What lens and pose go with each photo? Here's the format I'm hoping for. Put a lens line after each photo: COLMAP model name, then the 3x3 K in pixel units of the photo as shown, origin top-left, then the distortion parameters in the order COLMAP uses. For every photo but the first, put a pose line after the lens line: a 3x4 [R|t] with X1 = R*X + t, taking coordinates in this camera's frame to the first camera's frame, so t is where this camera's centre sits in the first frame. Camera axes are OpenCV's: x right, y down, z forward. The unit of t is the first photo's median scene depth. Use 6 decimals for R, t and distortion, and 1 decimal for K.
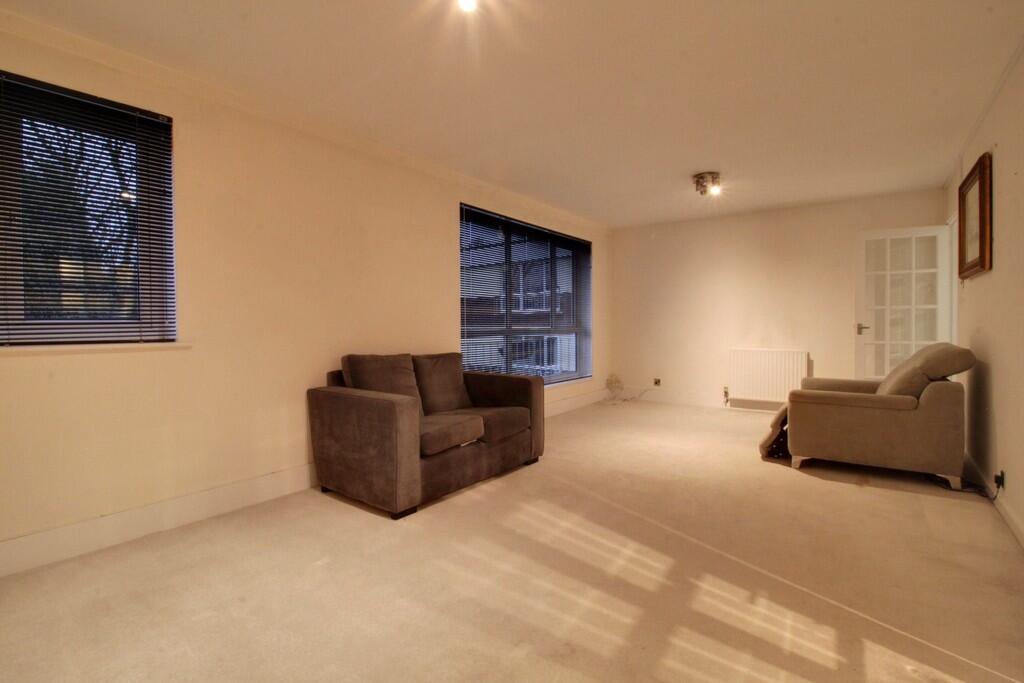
lens RADIAL K [[477.6, 0, 518.1], [0, 477.6, 332.9], [0, 0, 1]] dist [-0.000684, -0.011928]
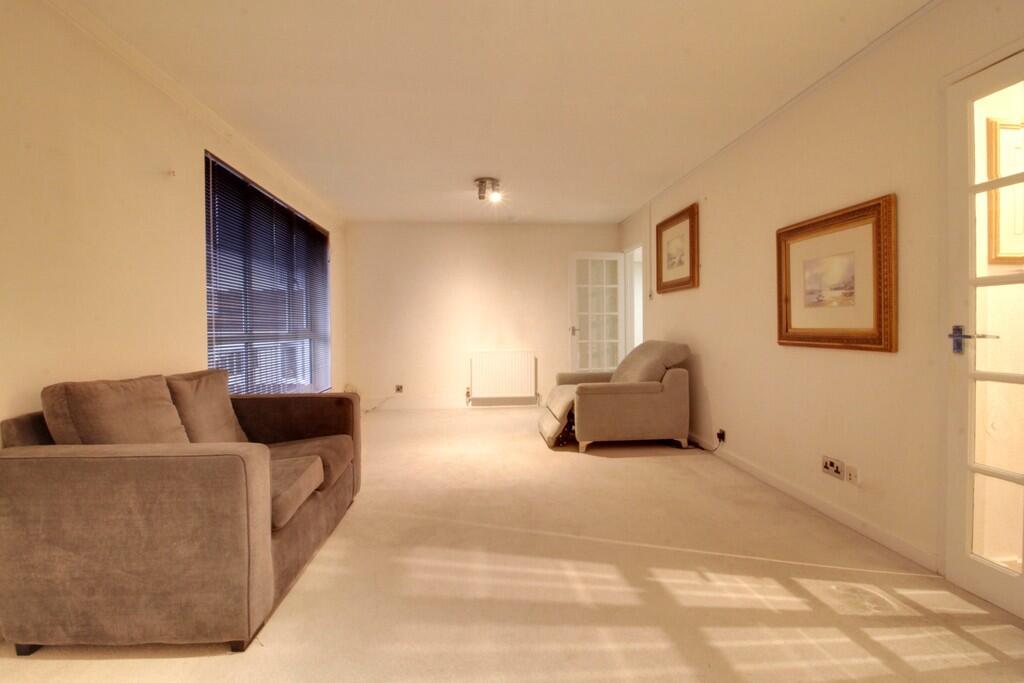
lens RADIAL K [[477.6, 0, 518.1], [0, 477.6, 332.9], [0, 0, 1]] dist [-0.000684, -0.011928]
pose [[0.755521, -0.009383, 0.655057, -0.328039], [0.016111, 0.999861, -0.004260, 0.000145], [-0.654927, 0.013772, 0.755567, 0.274045]]
